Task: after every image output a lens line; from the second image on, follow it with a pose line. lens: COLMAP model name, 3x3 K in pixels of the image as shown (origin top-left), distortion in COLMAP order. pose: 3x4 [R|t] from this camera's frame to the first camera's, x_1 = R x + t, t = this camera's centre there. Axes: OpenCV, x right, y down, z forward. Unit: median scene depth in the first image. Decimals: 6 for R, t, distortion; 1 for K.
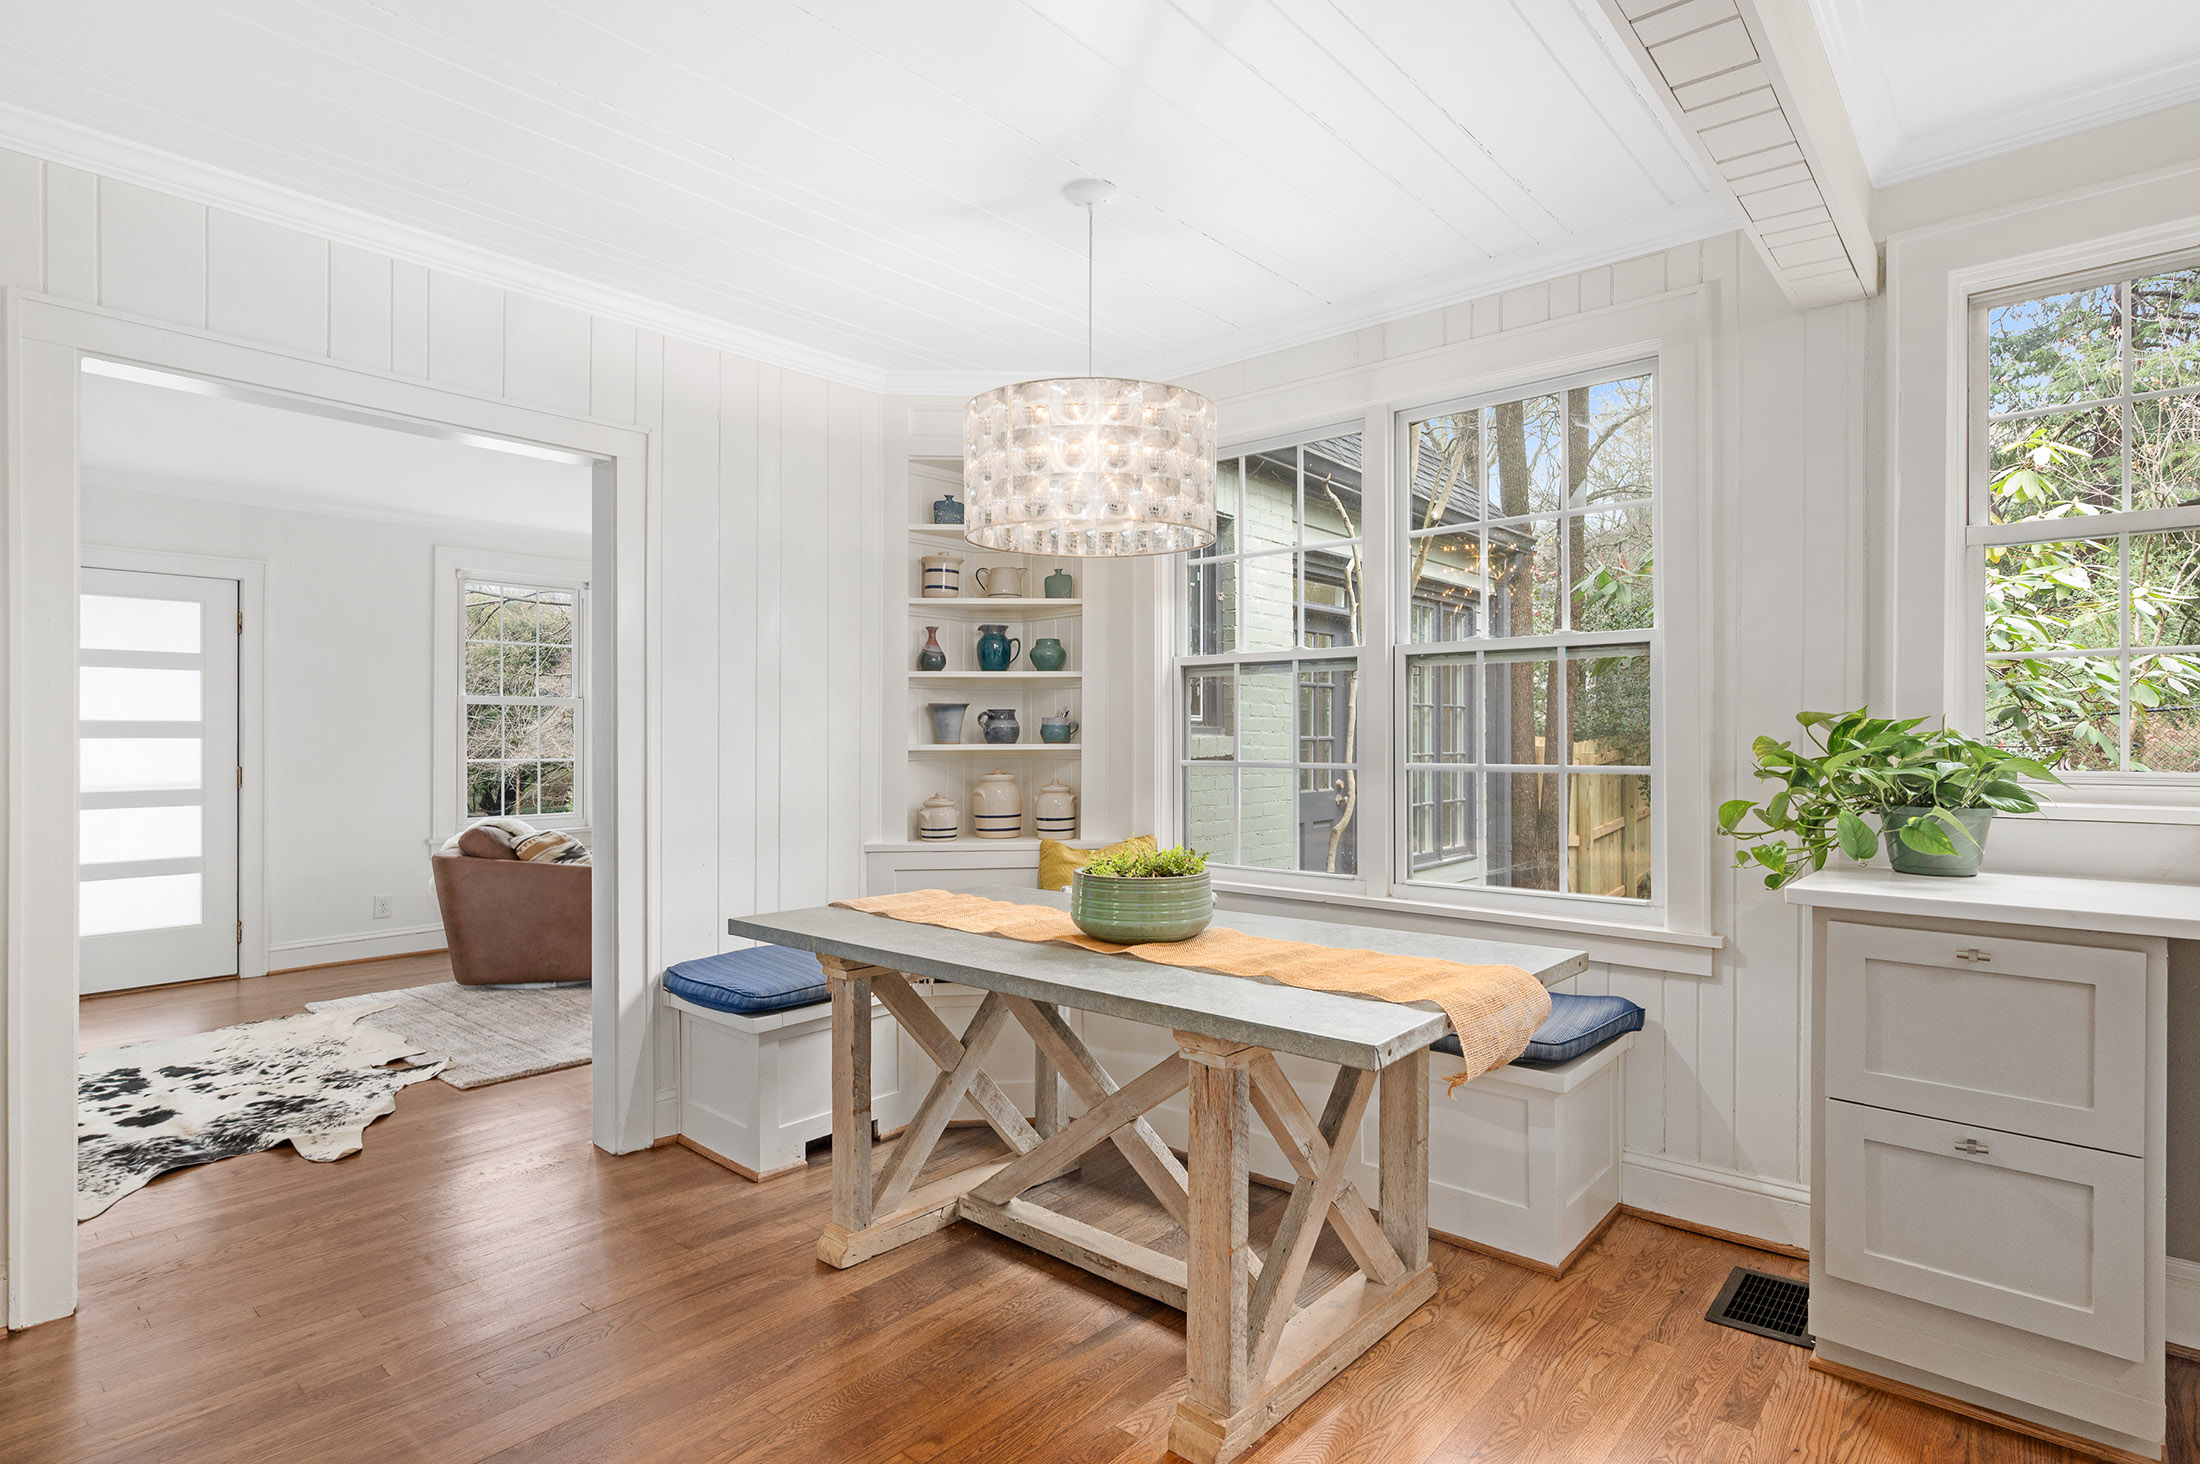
lens RADIAL K [[1090.3, 0, 1107.7], [0, 1090.3, 743.2], [0, 0, 1]] dist [-0.001101, -0.000988]
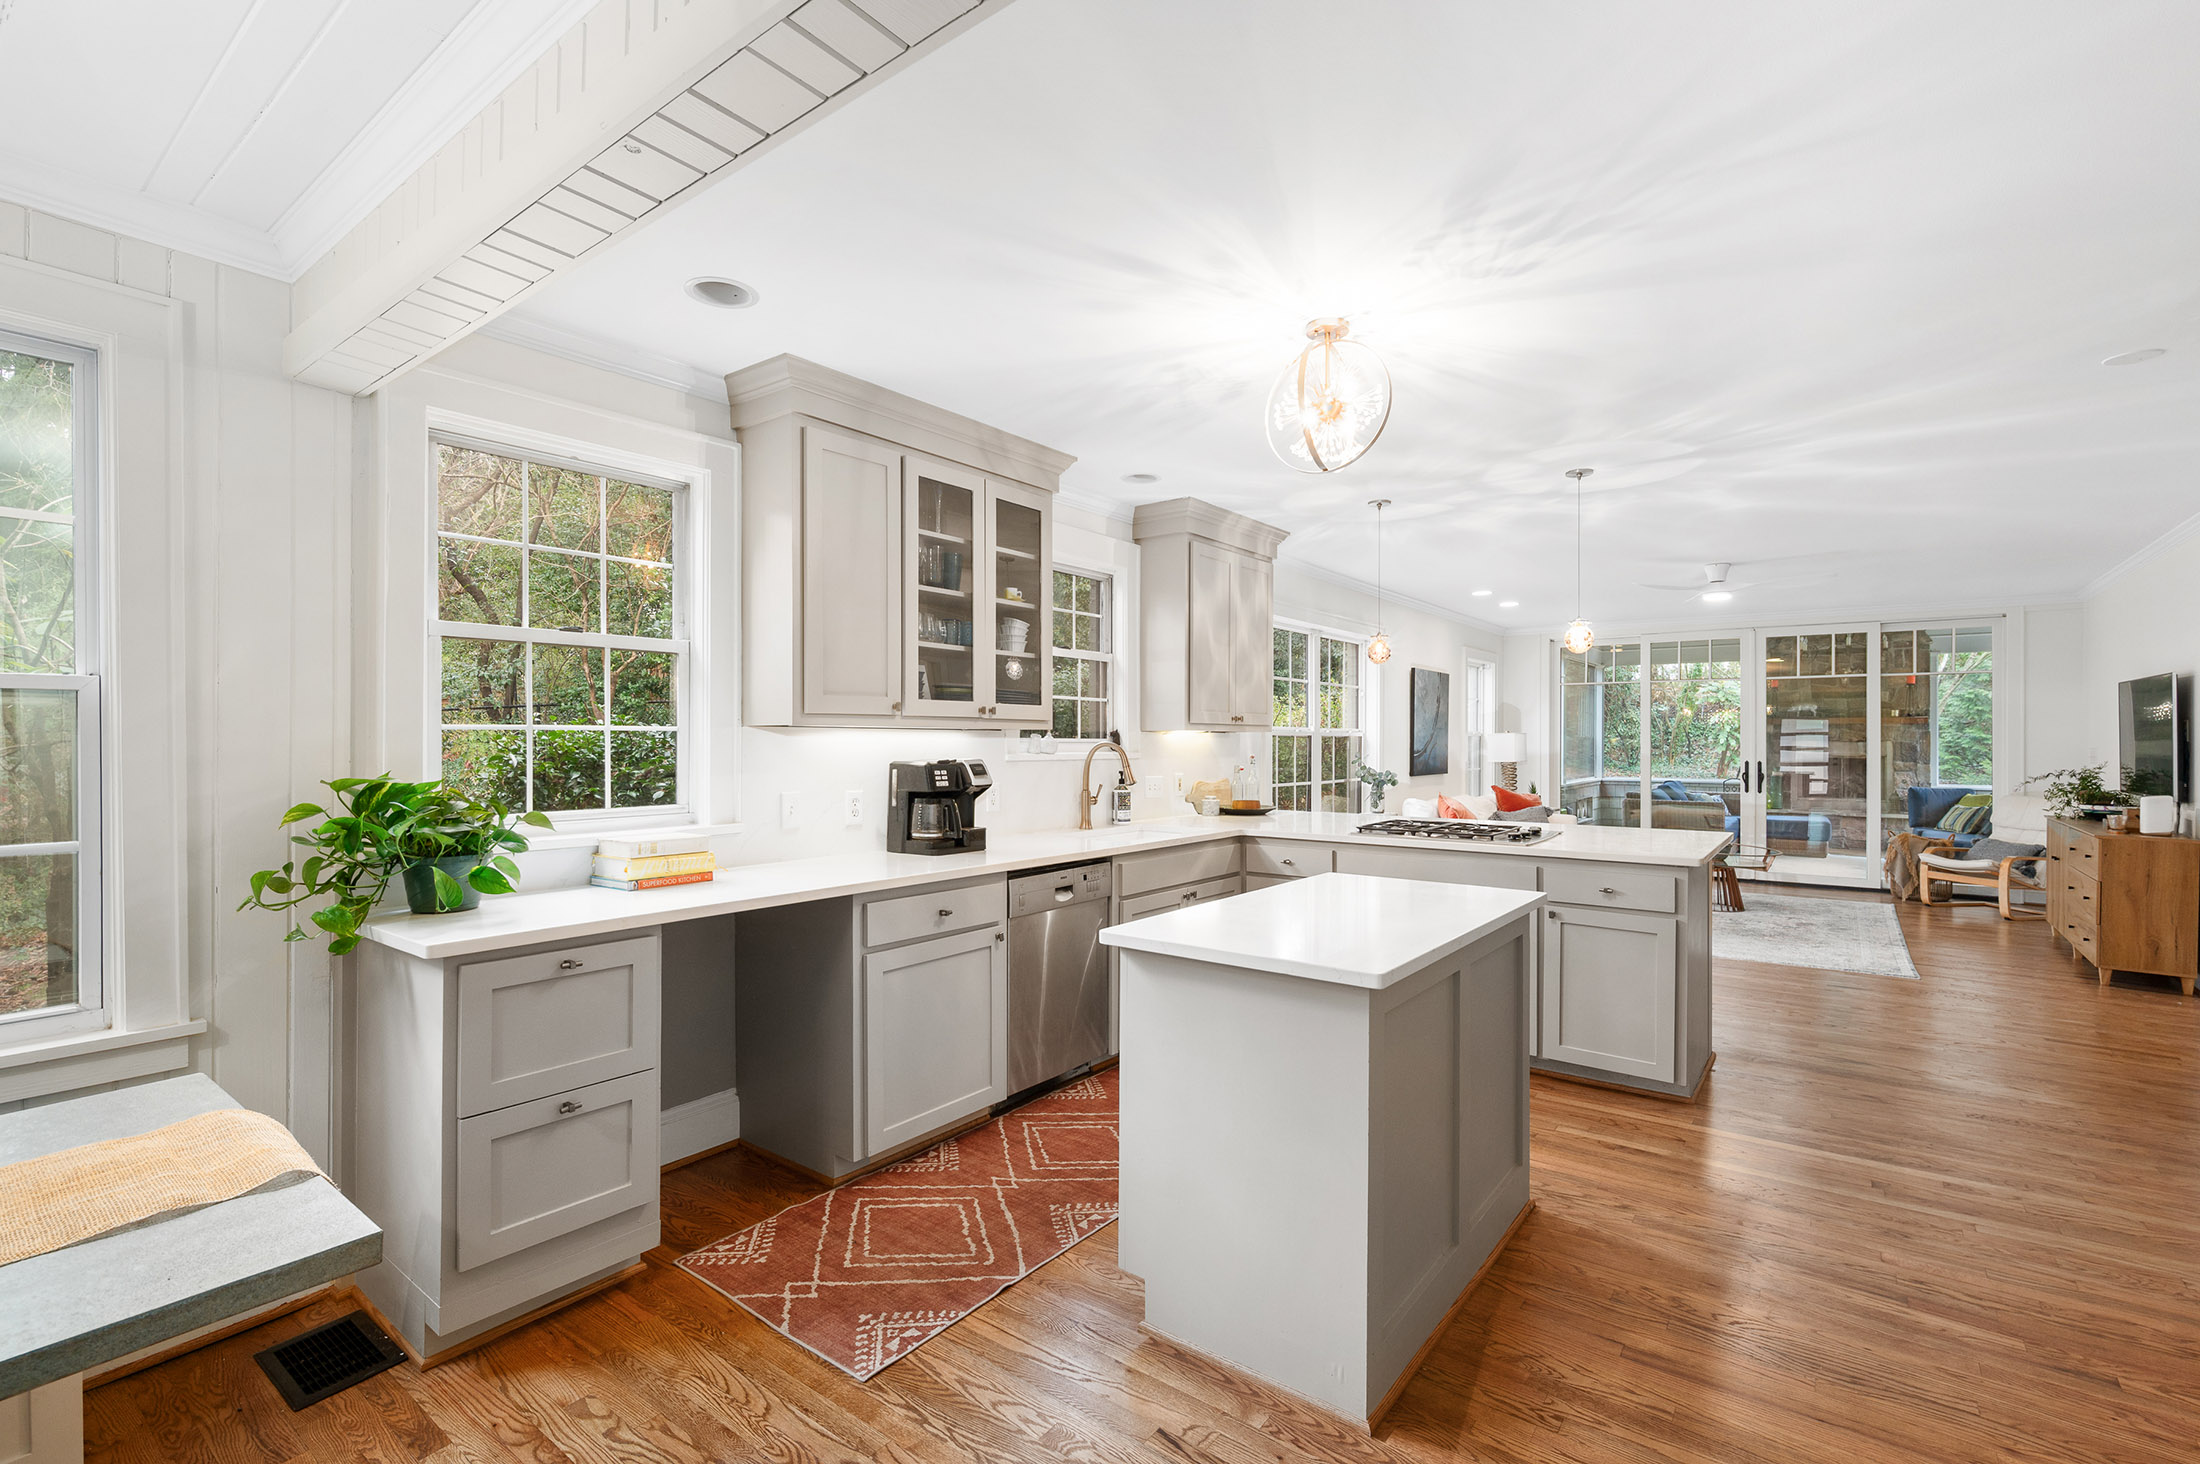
lens RADIAL K [[978.8, 0, 1105.8], [0, 978.8, 732.5], [0, 0, 1]] dist [0.000548, 0.000012]
pose [[-0.067128, 0.003012, 0.997740, -0.366292], [0.007014, 0.999972, -0.002547, -0.067643], [-0.997720, 0.006827, -0.067147, 0.327645]]
